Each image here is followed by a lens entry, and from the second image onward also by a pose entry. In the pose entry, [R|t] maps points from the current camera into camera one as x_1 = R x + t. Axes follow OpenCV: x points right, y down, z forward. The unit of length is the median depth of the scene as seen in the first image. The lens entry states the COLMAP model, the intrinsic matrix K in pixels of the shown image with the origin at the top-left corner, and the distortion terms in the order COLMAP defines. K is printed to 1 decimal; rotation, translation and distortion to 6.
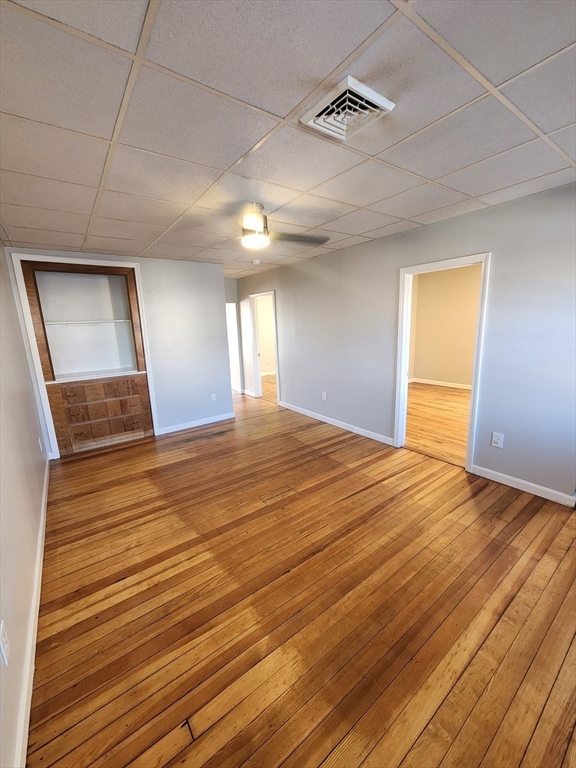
lens RADIAL K [[313.6, 0, 288.0], [0, 313.6, 384.0], [0, 0, 1]] dist [-0.000832, -0.000359]
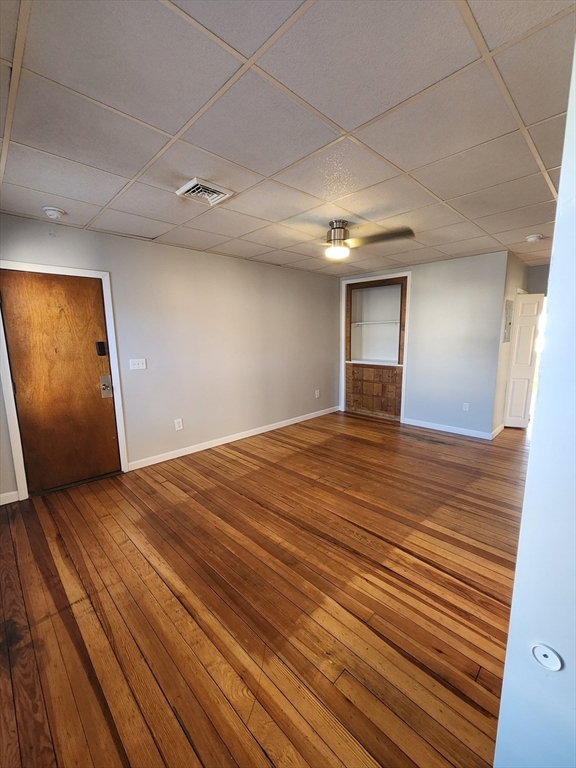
lens RADIAL K [[313.6, 0, 288.0], [0, 313.6, 384.0], [0, 0, 1]] dist [-0.000832, -0.000359]
pose [[0.136458, 0.189348, -0.972382, 0.906640], [-0.186468, 0.968928, 0.162508, -0.119429], [0.972938, 0.159142, 0.167525, 0.593889]]
